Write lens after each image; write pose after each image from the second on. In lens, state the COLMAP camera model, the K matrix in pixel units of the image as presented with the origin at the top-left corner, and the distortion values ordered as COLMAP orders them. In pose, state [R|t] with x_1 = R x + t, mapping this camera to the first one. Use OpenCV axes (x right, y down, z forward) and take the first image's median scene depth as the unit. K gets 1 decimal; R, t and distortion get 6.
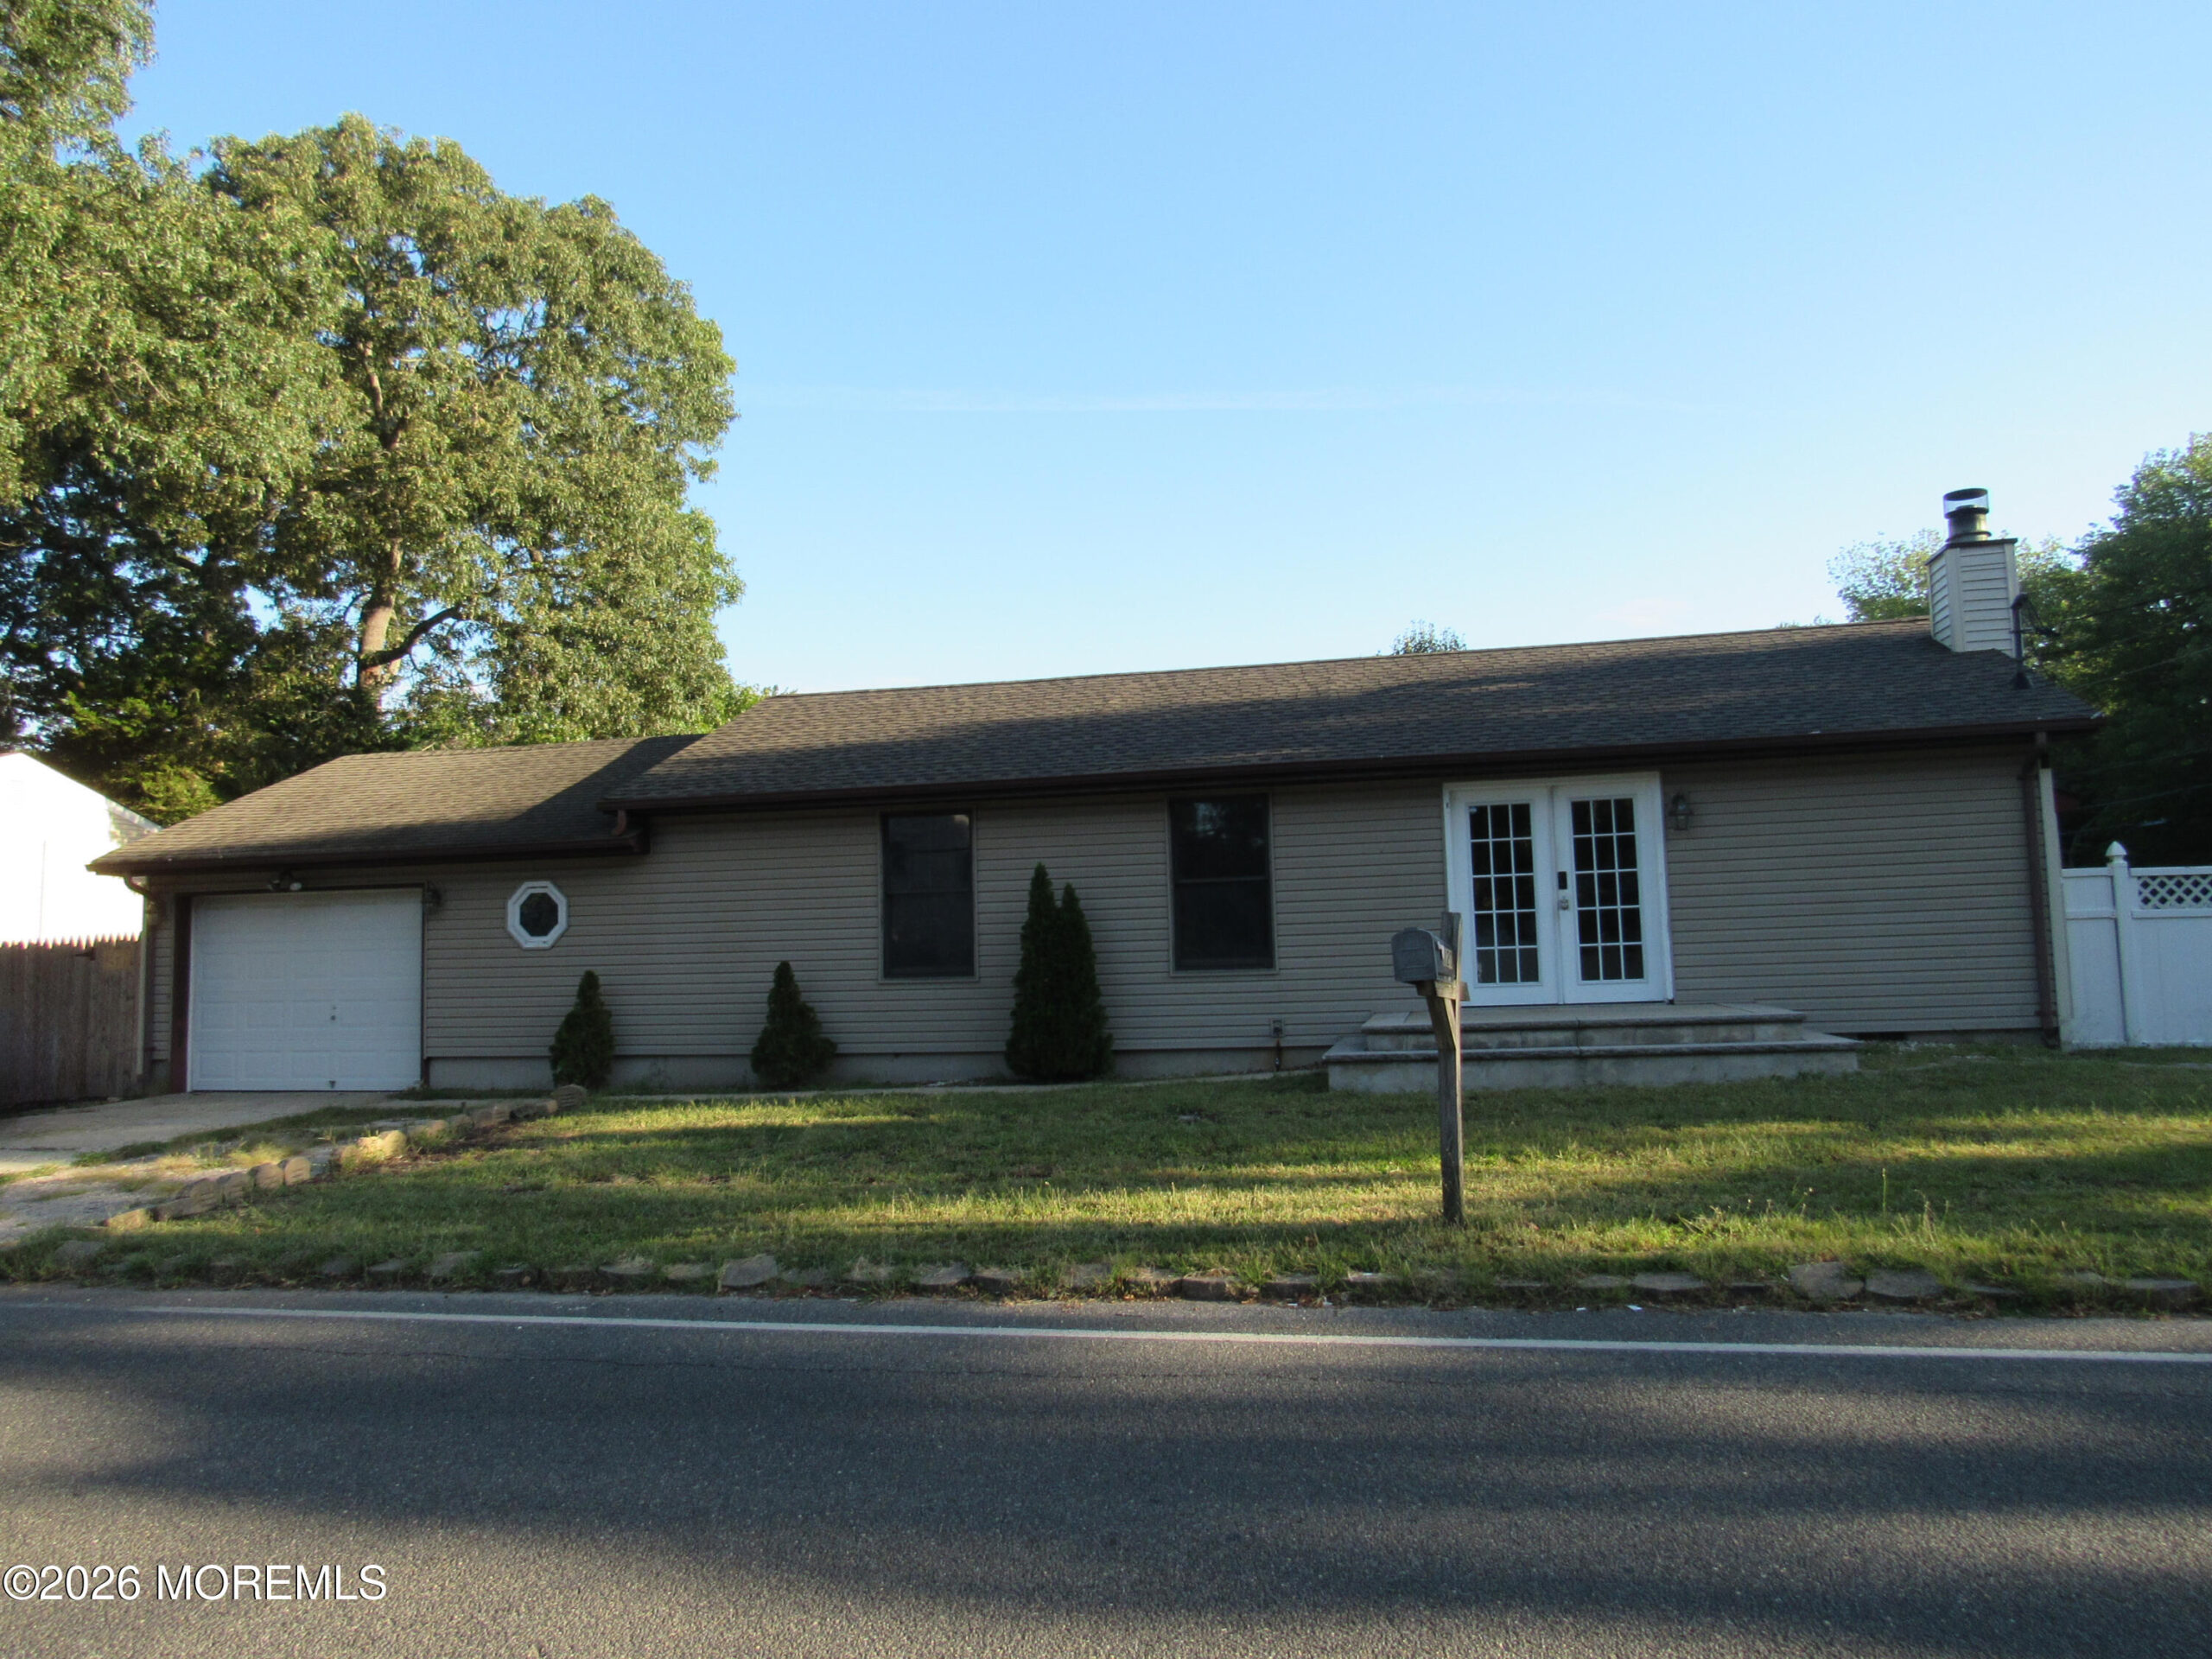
lens RADIAL K [[1579.8, 0, 1106.0], [0, 1579.8, 829.5], [0, 0, 1]] dist [-0.042593, 0.031623]
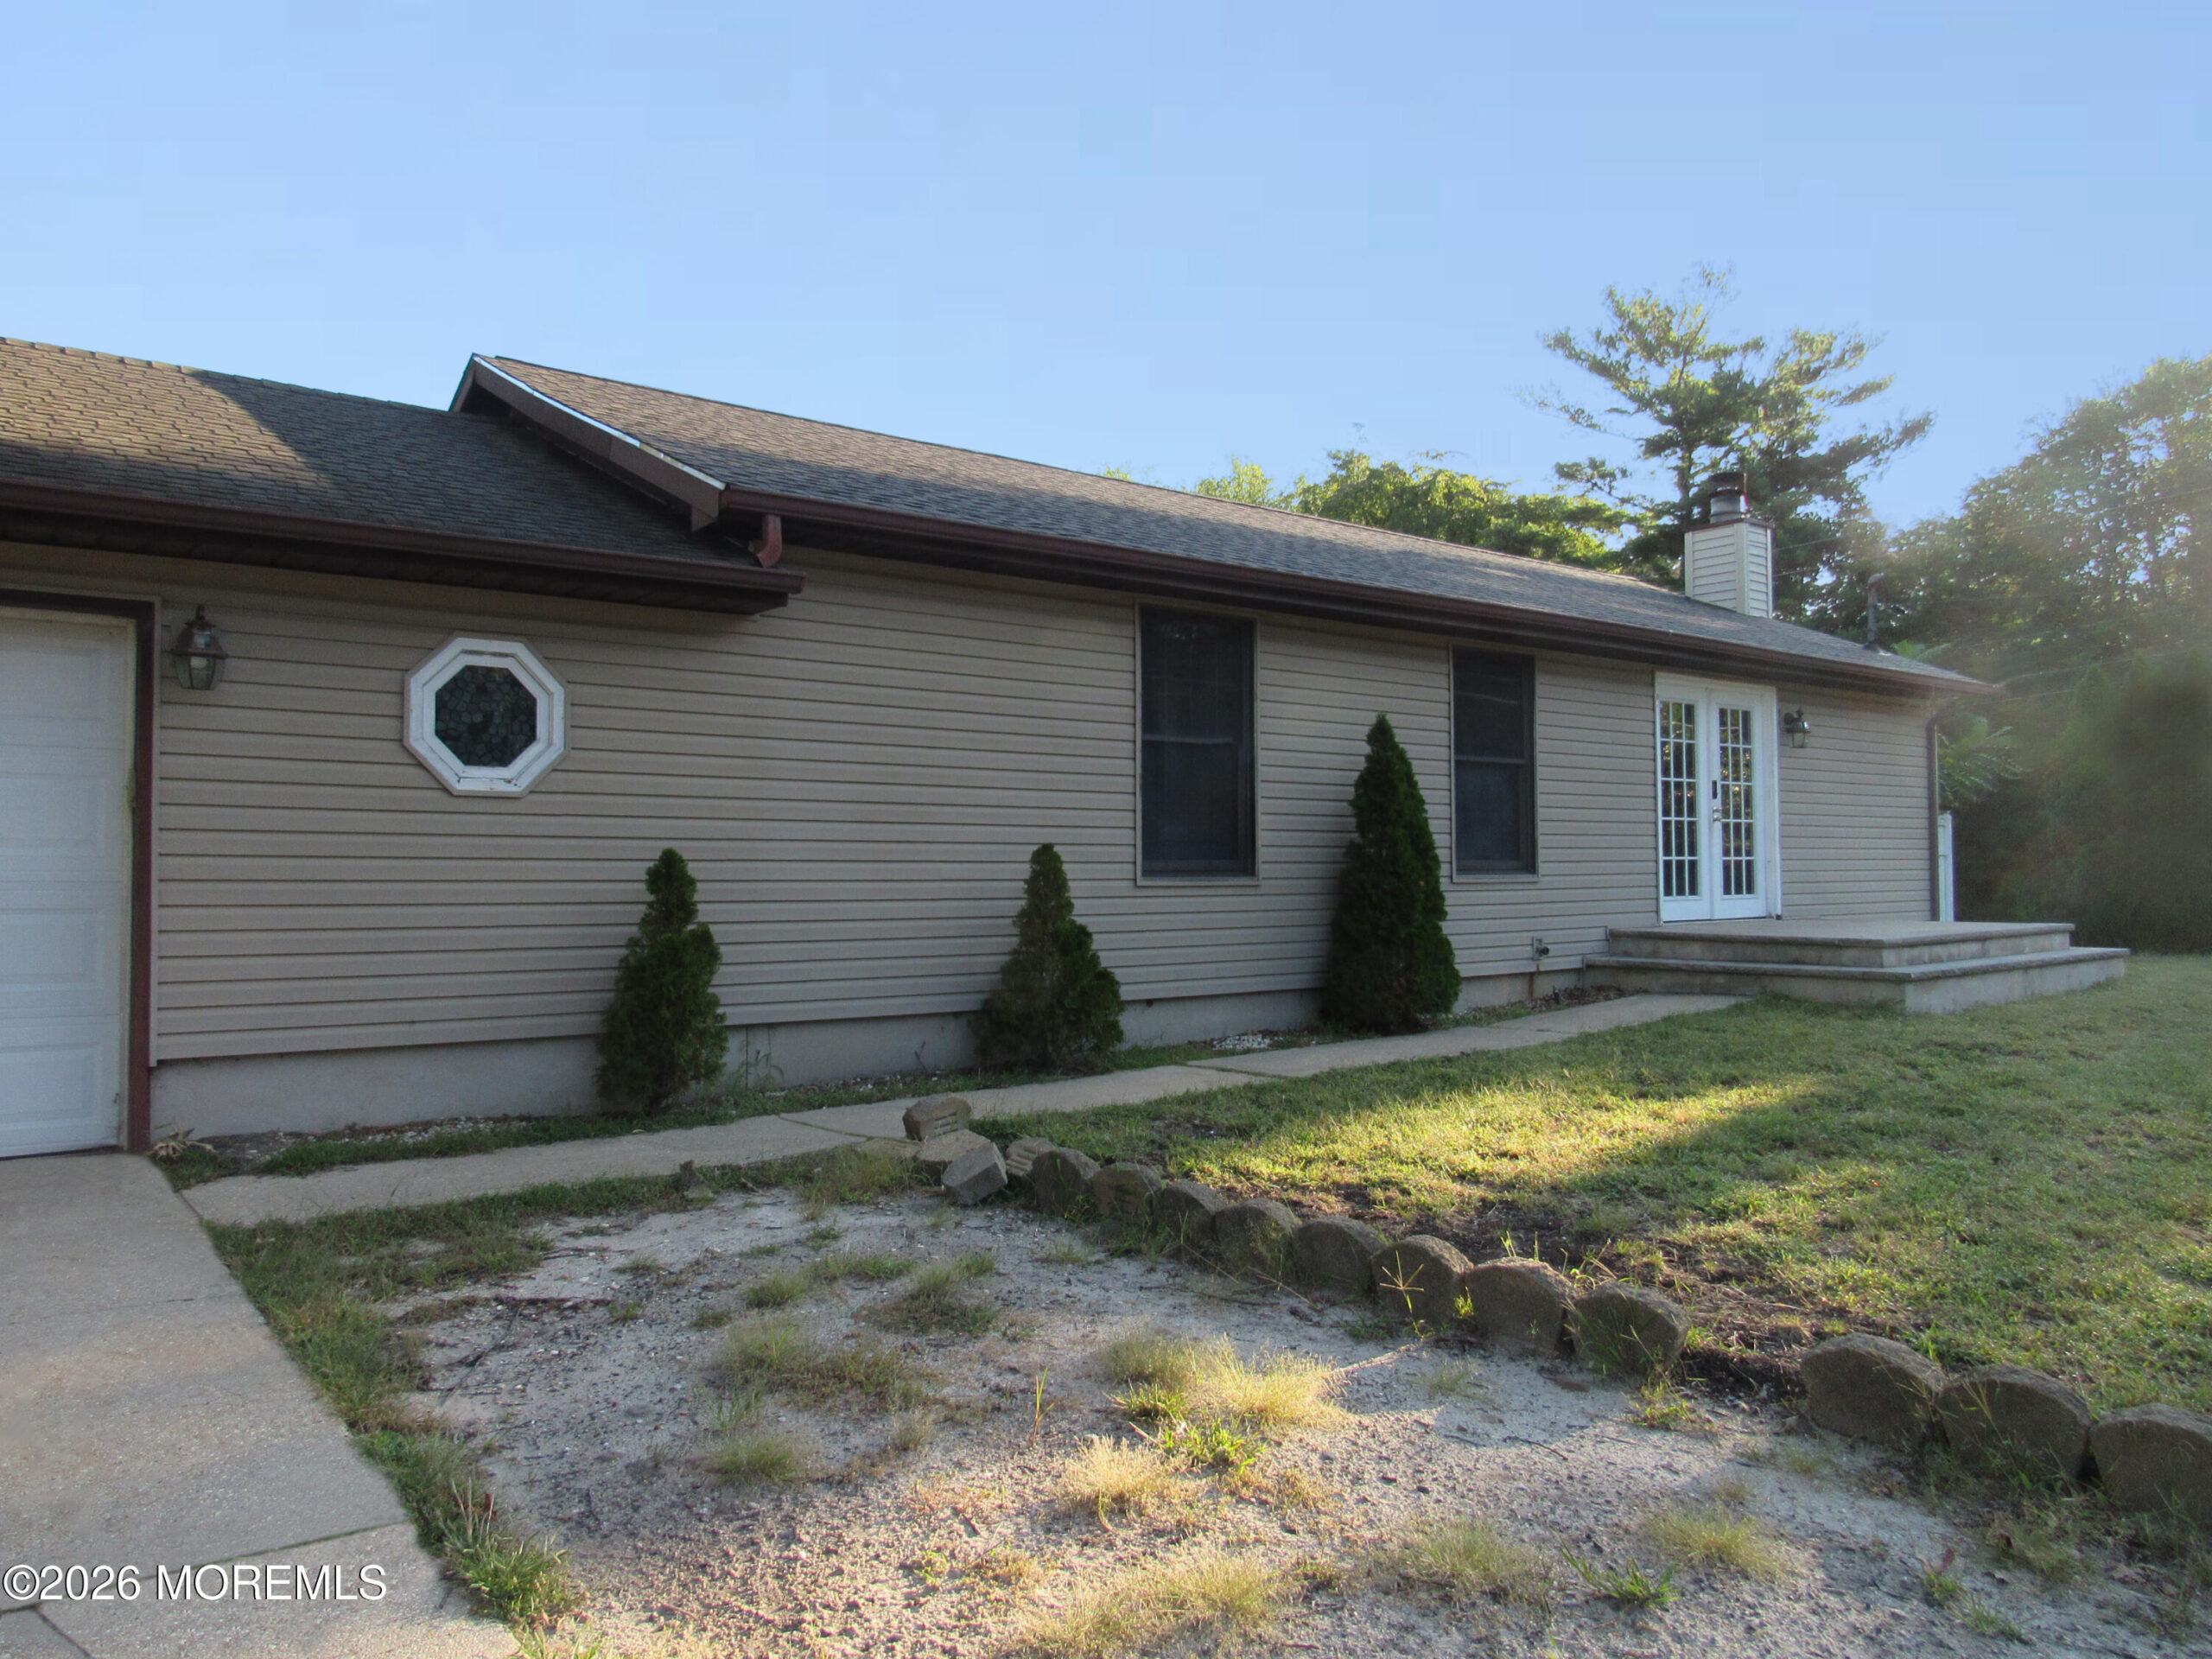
lens RADIAL K [[1579.8, 0, 1106.0], [0, 1579.8, 829.5], [0, 0, 1]] dist [-0.042593, 0.031623]
pose [[0.644566, 0.046050, 0.763160, -0.629277], [-0.074821, 0.997192, 0.003022, 0.076995], [-0.760878, -0.059048, 0.646202, 0.633373]]
